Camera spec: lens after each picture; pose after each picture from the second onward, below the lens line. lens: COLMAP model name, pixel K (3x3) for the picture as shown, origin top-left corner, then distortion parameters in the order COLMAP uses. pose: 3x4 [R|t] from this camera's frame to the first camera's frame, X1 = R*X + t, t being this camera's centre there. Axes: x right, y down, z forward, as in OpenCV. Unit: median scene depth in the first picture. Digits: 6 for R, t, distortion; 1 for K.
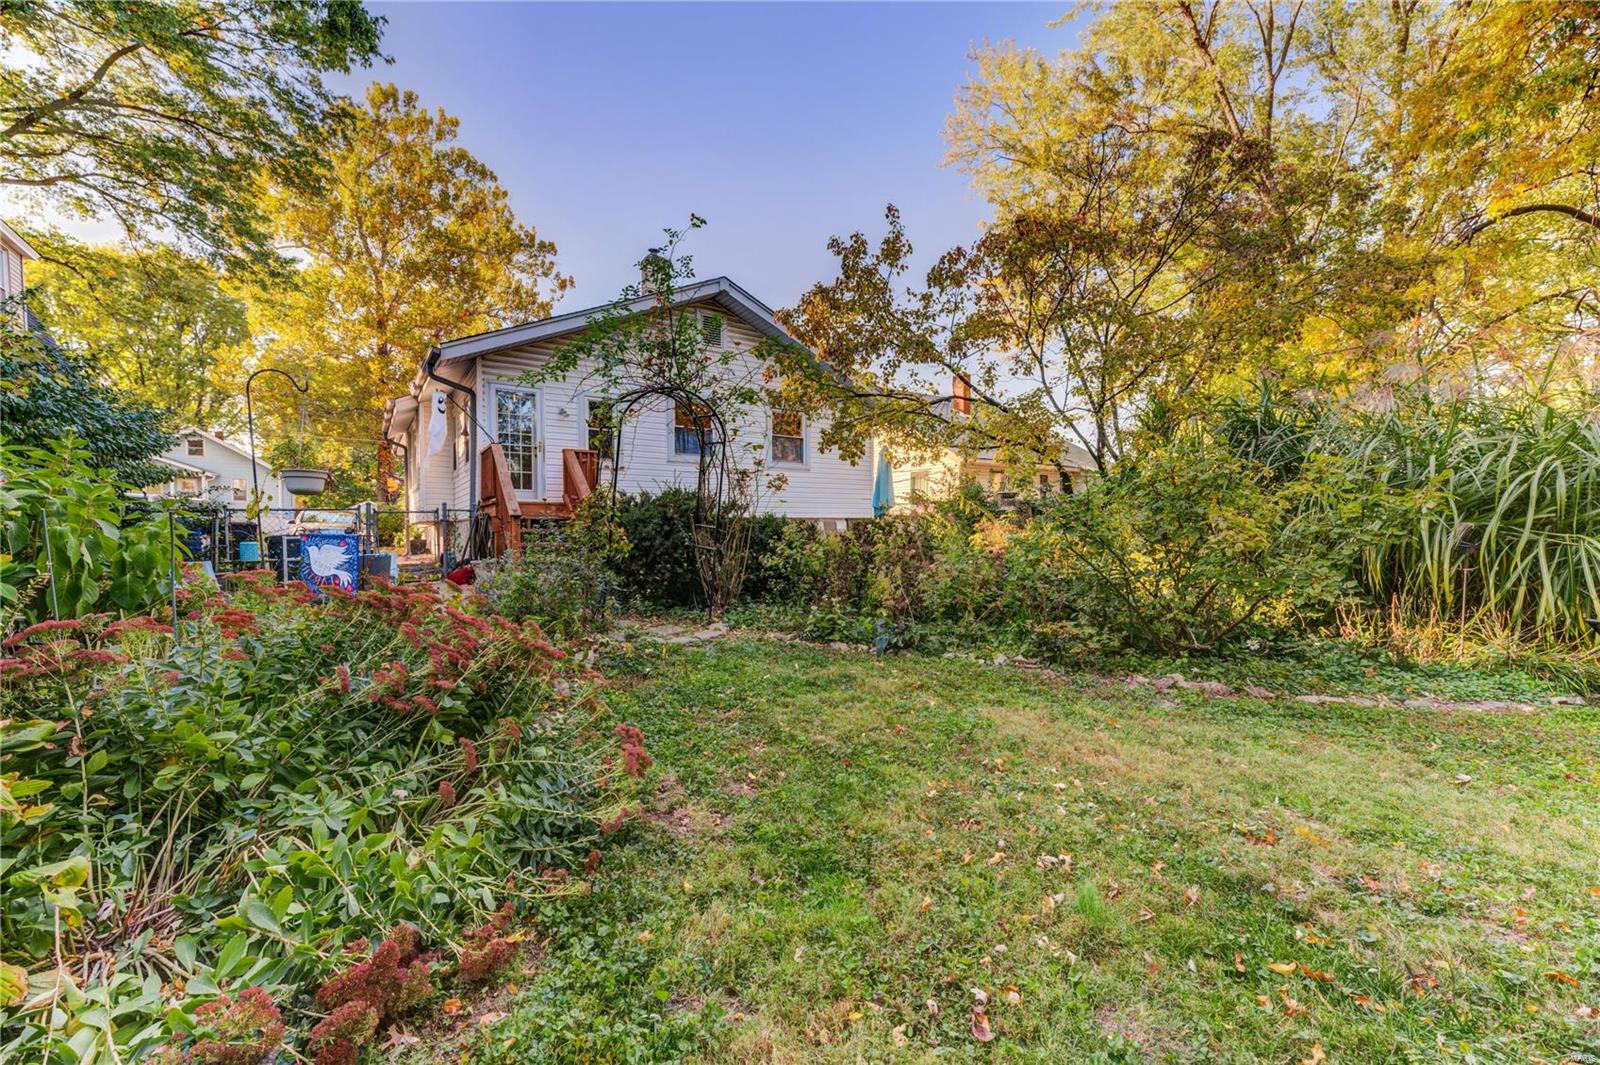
lens RADIAL K [[640.5, 0, 803.2], [0, 640.5, 533.6], [0, 0, 1]] dist [0.011002, -0.000337]
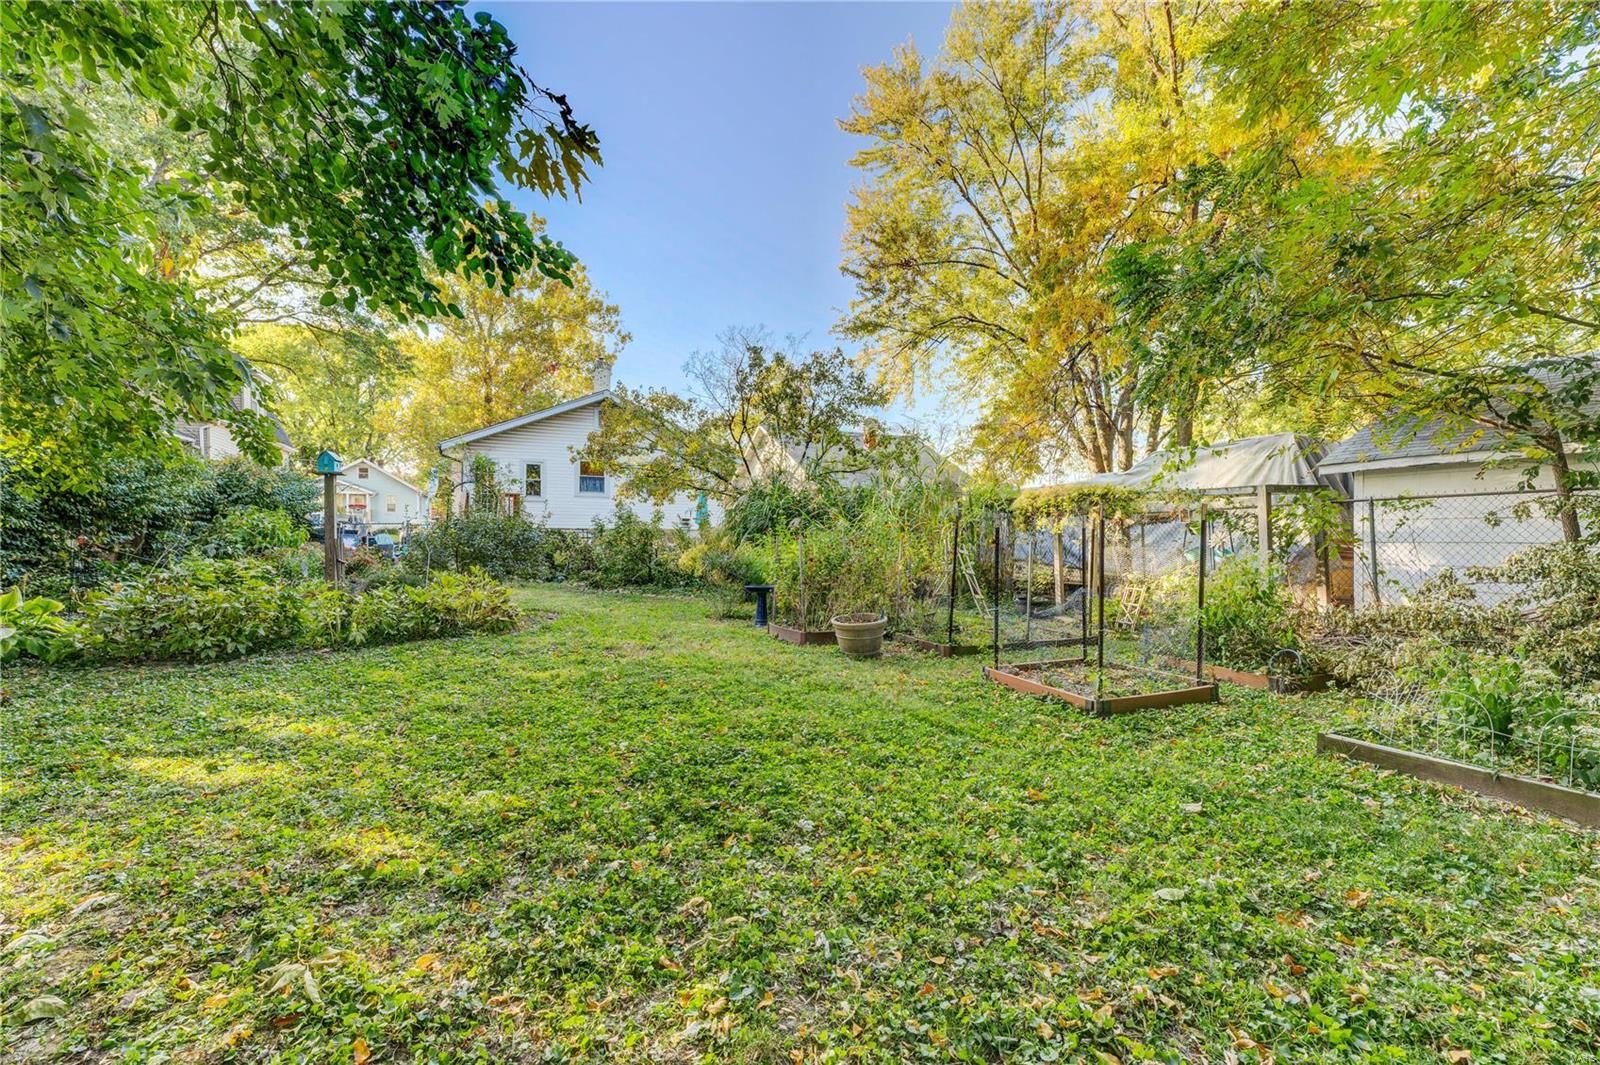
lens RADIAL K [[640.5, 0, 796.7], [0, 640.5, 533.2], [0, 0, 1]] dist [0.011002, -0.000337]
pose [[0.982532, 0.019600, -0.185056, 0.223661], [-0.021286, 0.999748, -0.007129, -0.009779], [0.184870, 0.010944, 0.982702, -0.182221]]
